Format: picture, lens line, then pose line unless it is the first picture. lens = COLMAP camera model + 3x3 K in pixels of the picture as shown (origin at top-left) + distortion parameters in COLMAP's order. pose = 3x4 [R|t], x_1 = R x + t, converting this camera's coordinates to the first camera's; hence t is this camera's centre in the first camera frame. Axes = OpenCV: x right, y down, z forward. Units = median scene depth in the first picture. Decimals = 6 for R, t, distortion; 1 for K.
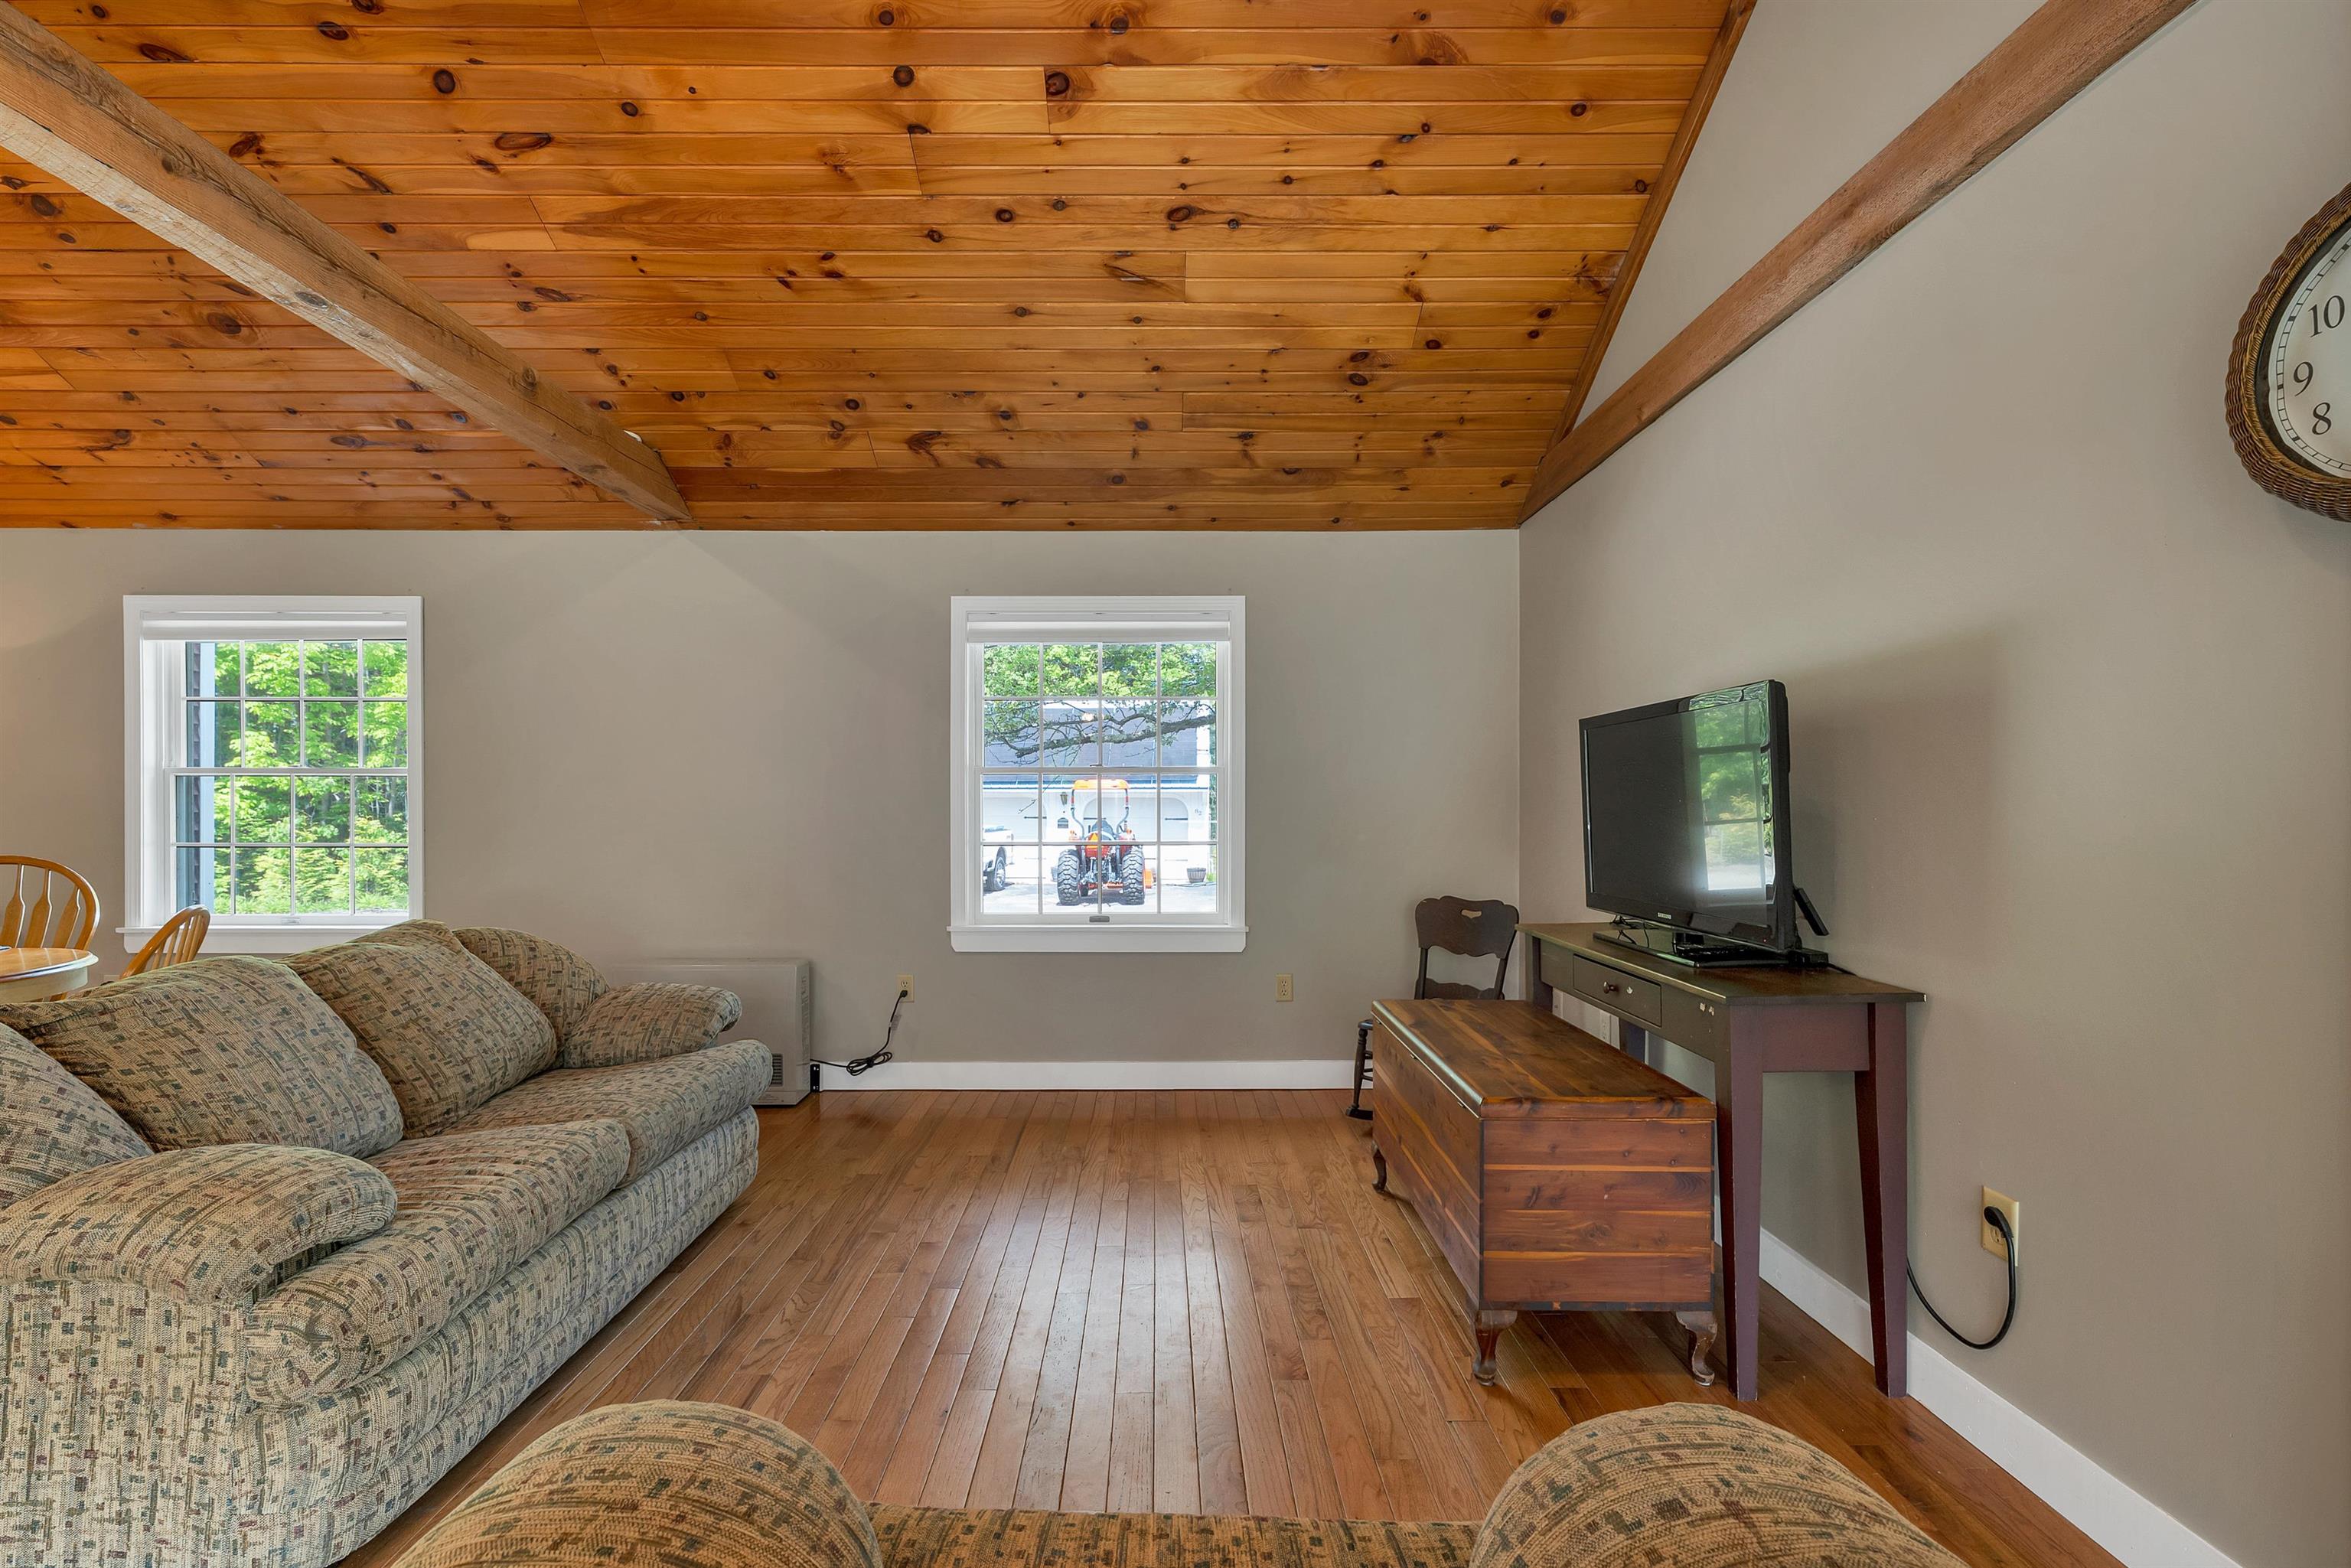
lens RADIAL K [[999.7, 0, 1161.8], [0, 999.7, 810.1], [0, 0, 1]] dist [-0.000595, -0.000071]
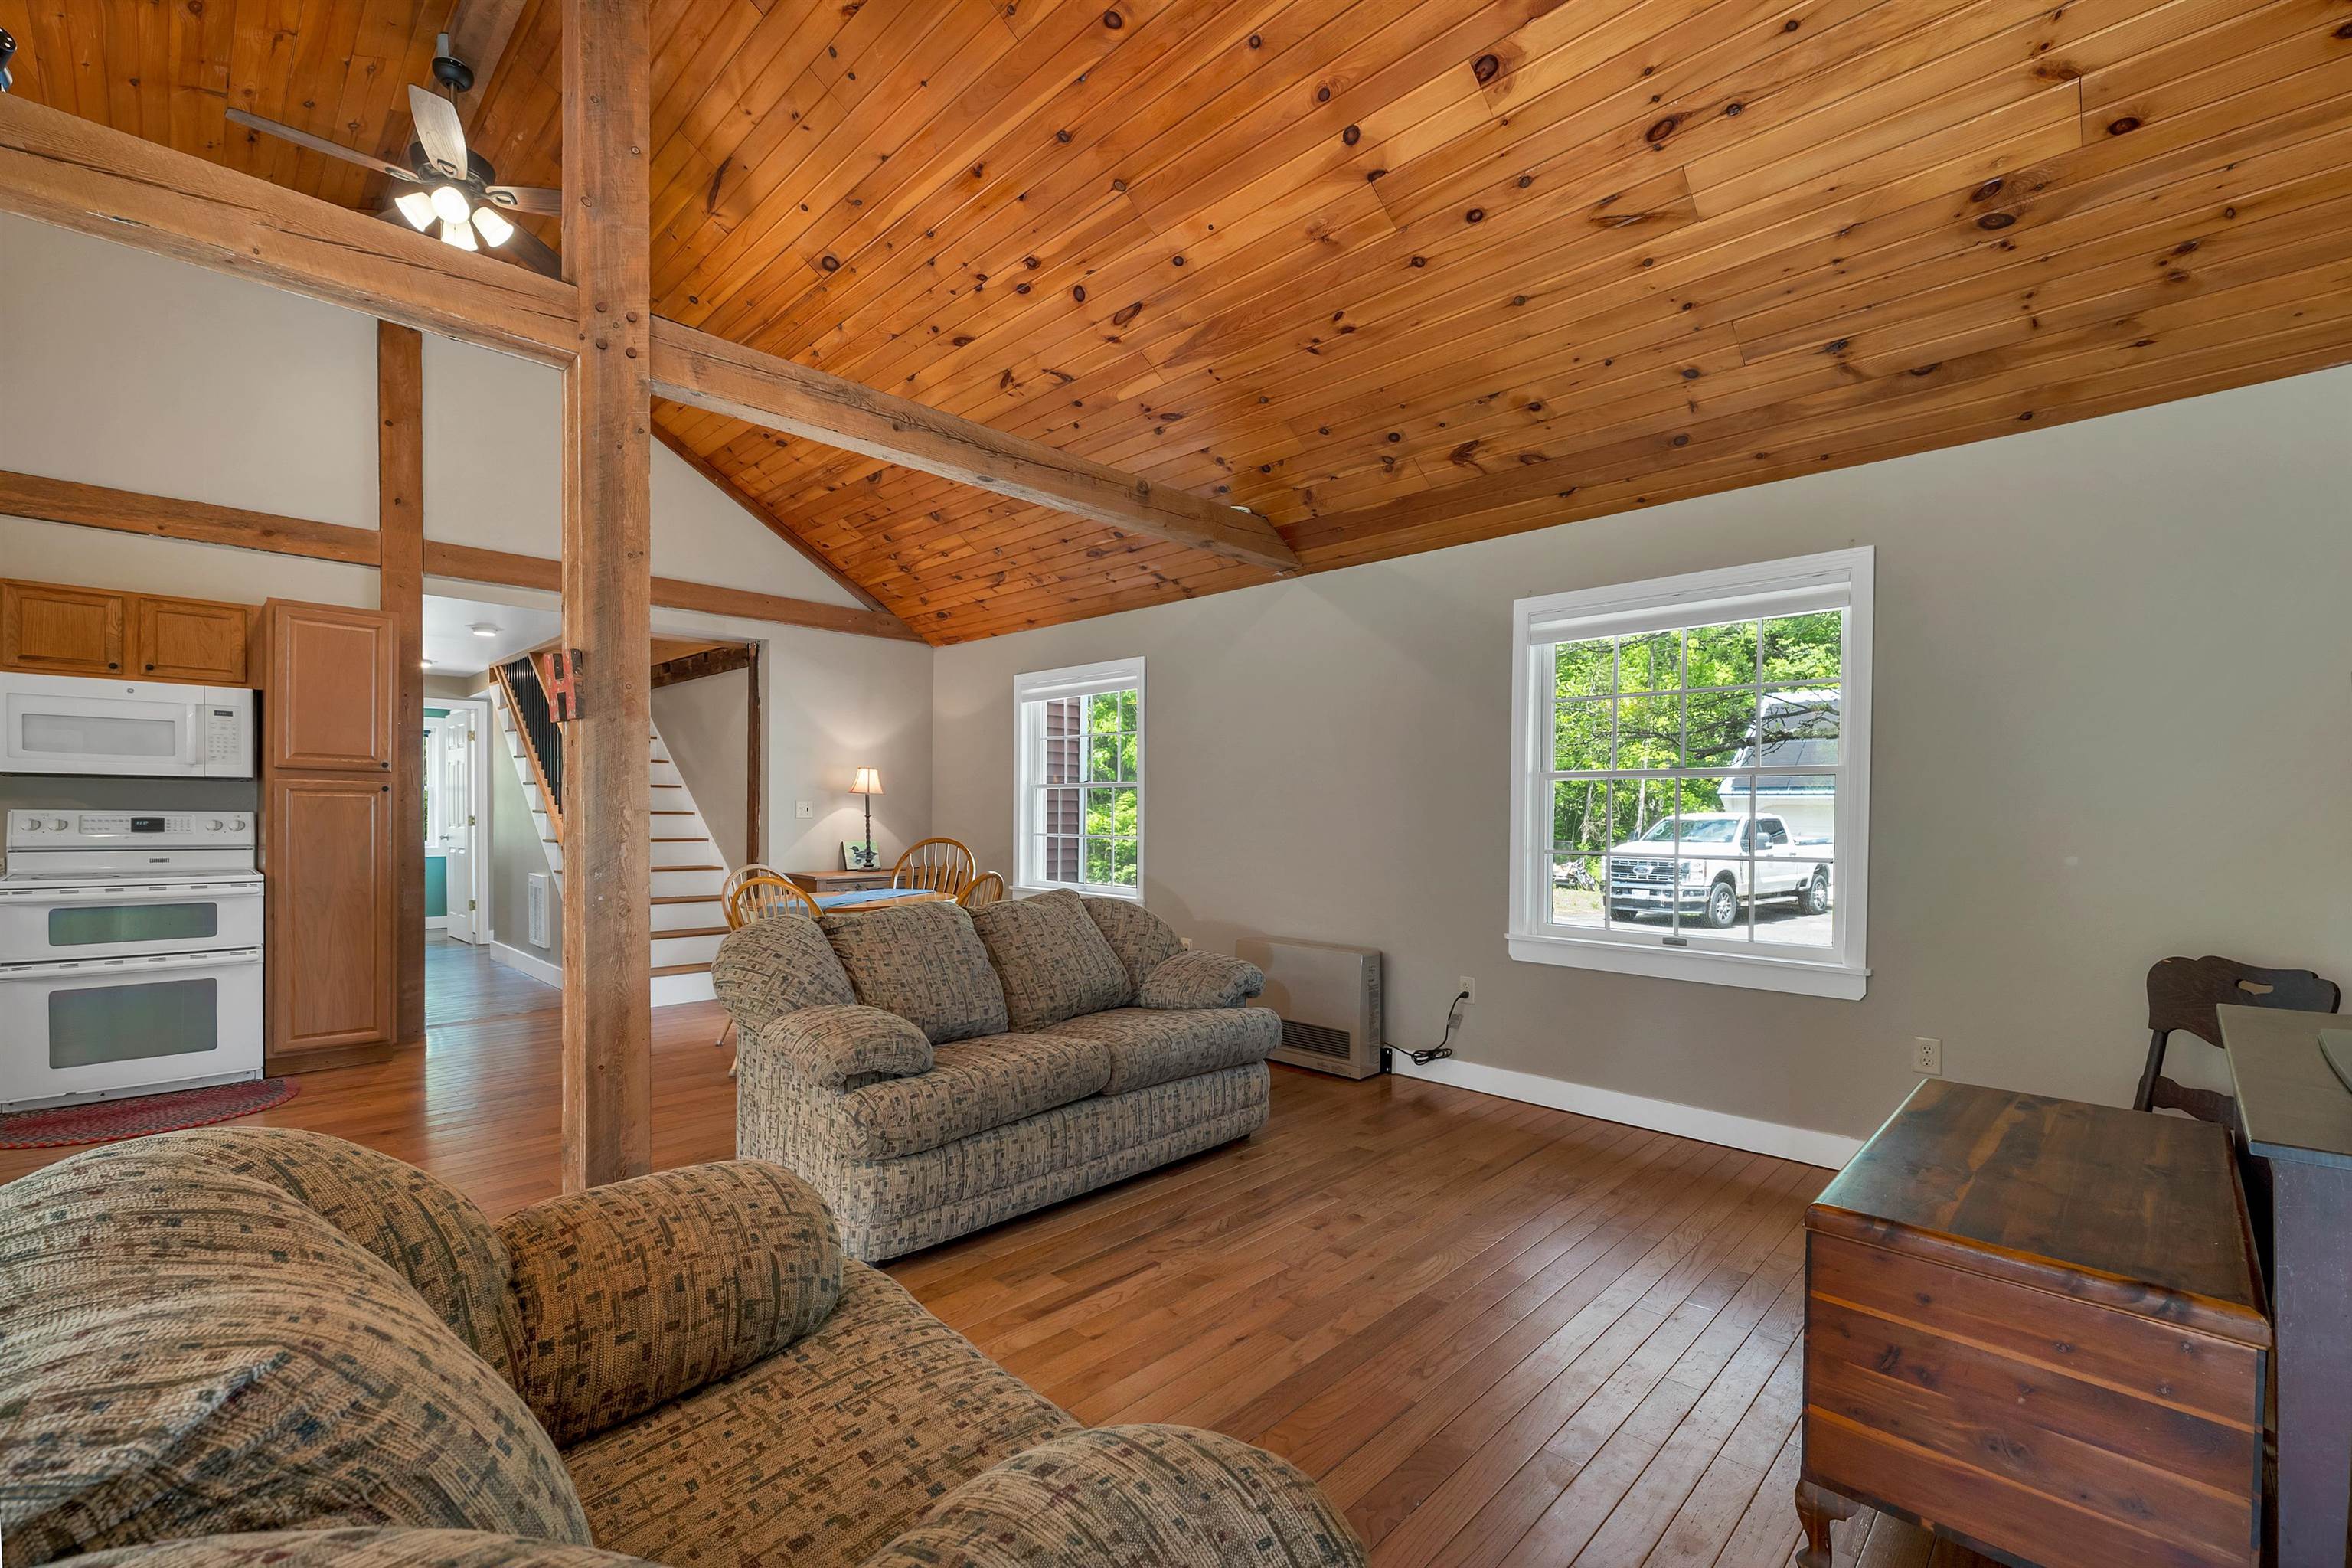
lens RADIAL K [[993.9, 0, 1173.6], [0, 993.9, 828.1], [0, 0, 1]] dist [0.001363, -0.000120]
pose [[0.709298, 0.017707, -0.704687, 0.298302], [-0.010235, 0.999838, 0.014822, 0.000219], [0.704835, -0.003300, 0.709364, 0.078551]]
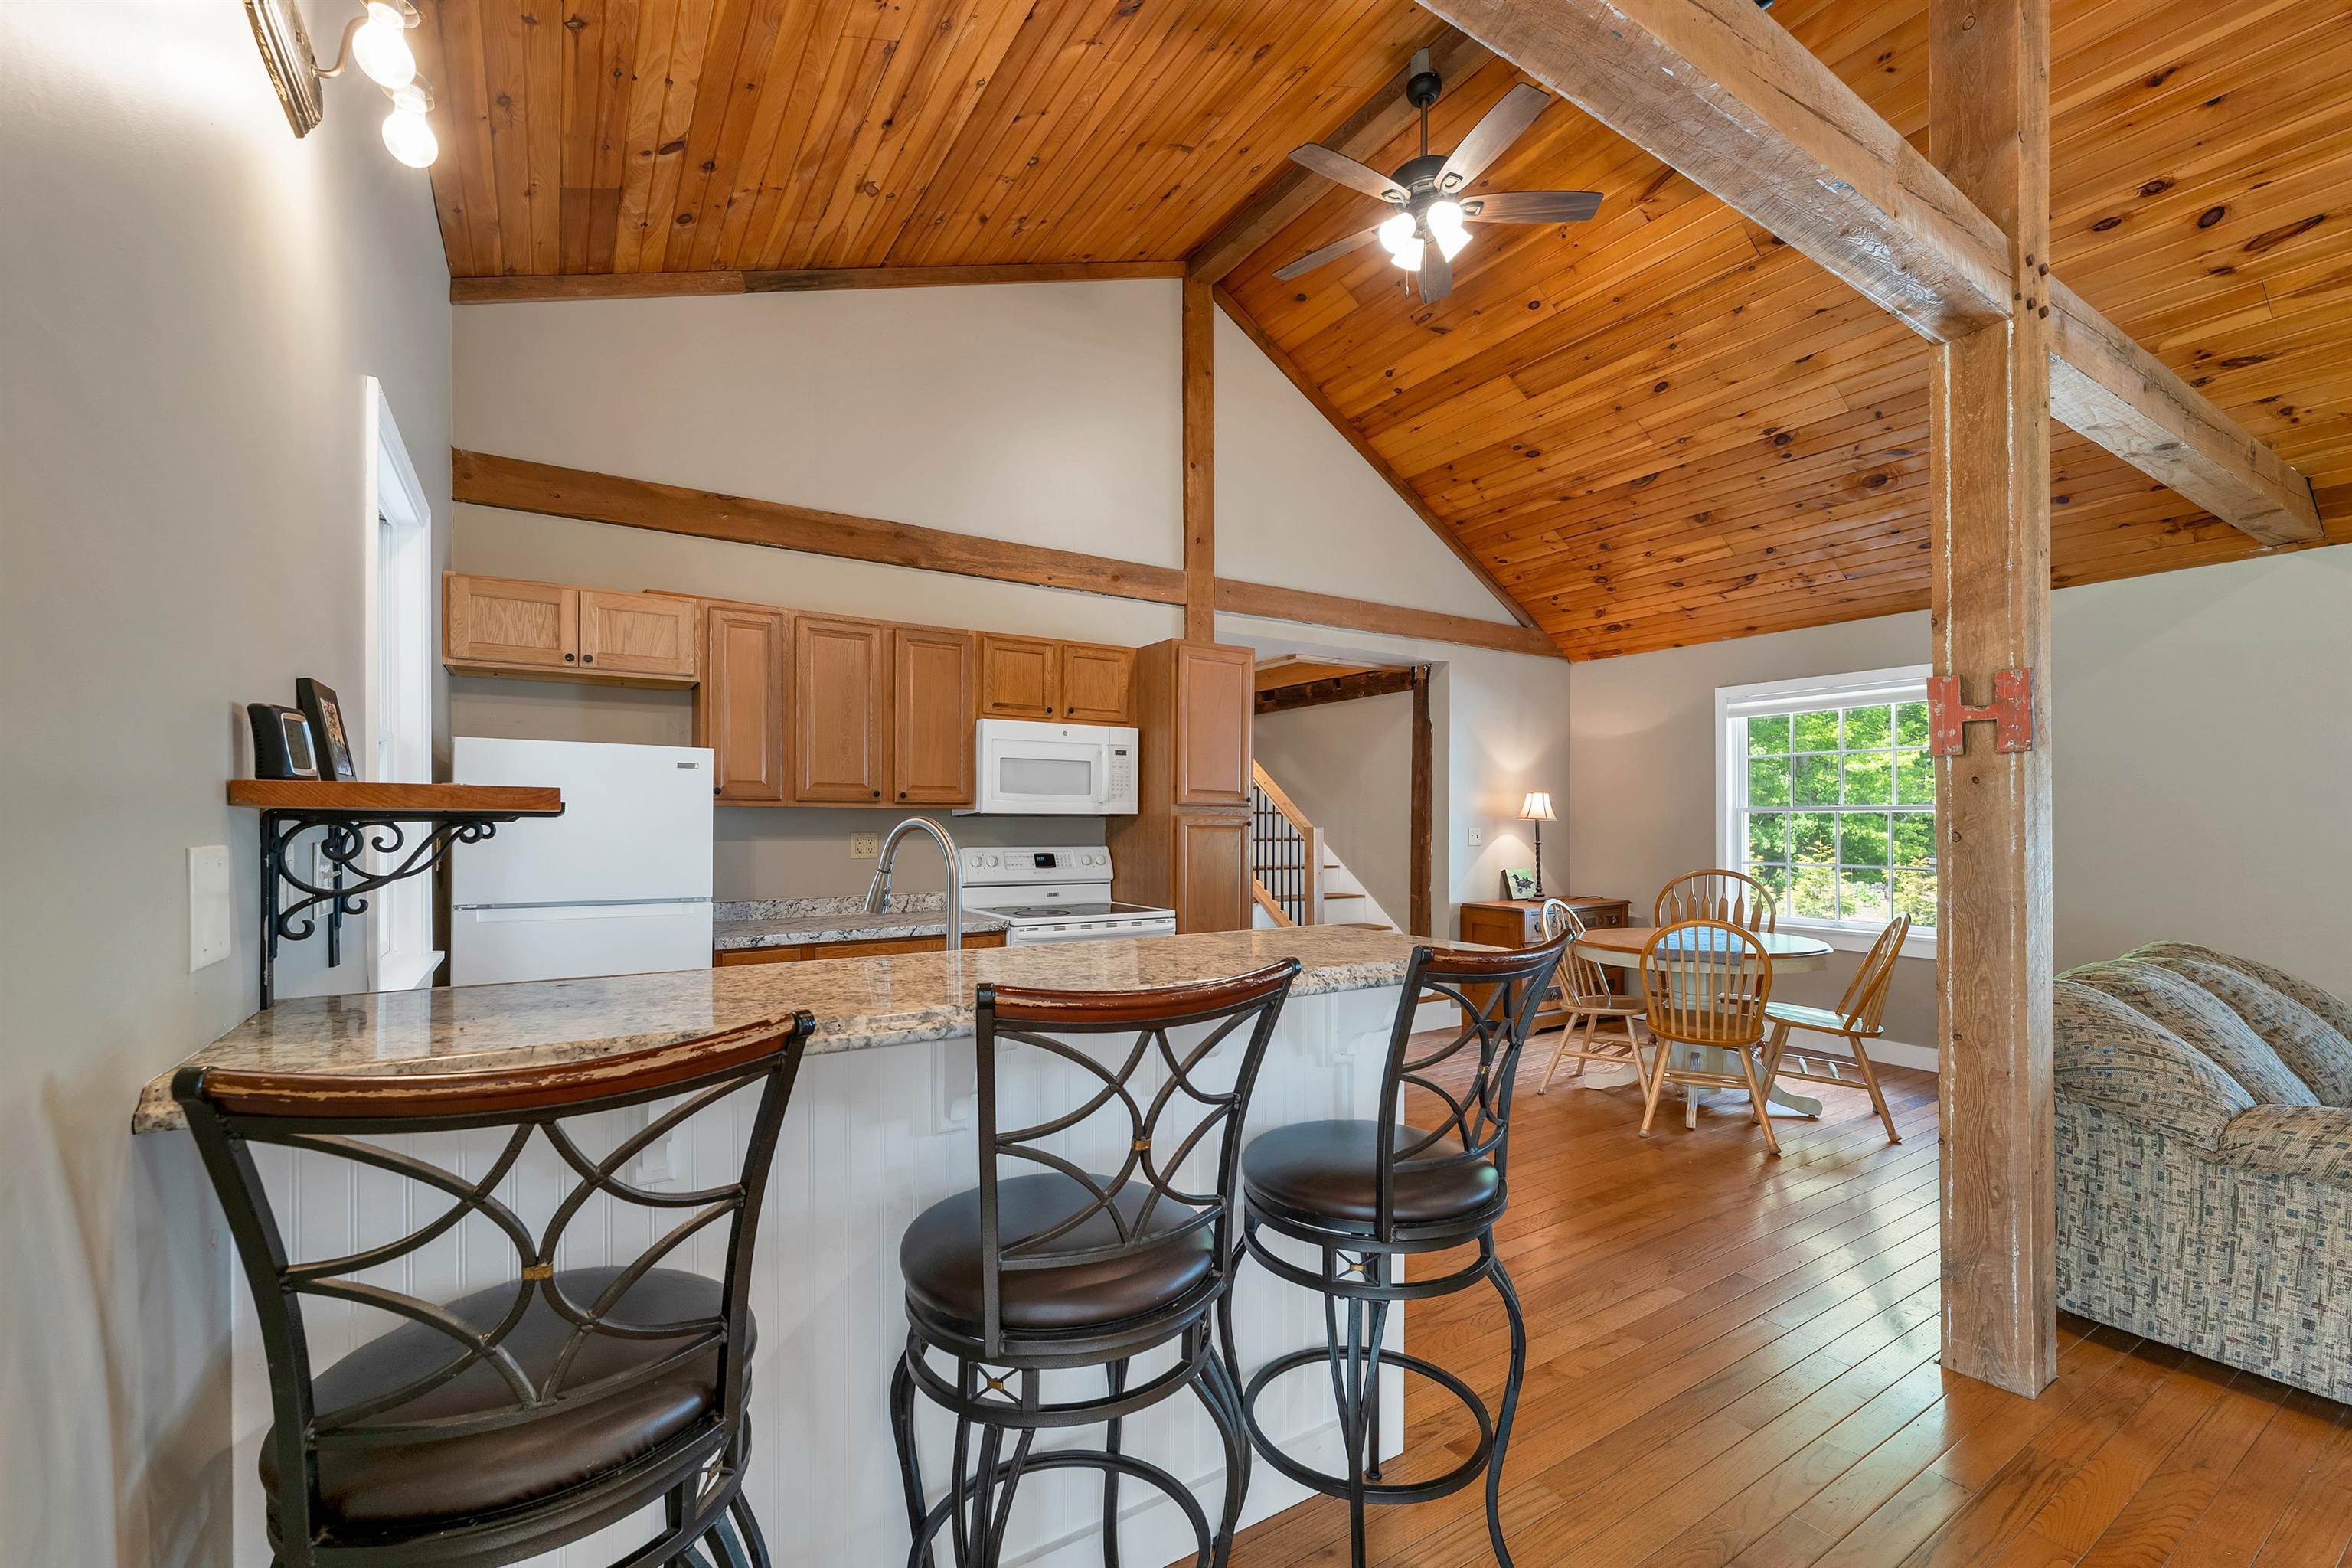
lens RADIAL K [[972.8, 0, 1177.6], [0, 972.8, 821.9], [0, 0, 1]] dist [-0.000005, 0.000037]
pose [[0.533087, -0.001758, -0.846059, -0.321674], [-0.002632, 0.999990, -0.003736, -0.018625], [0.846056, 0.004218, 0.533077, -0.482089]]
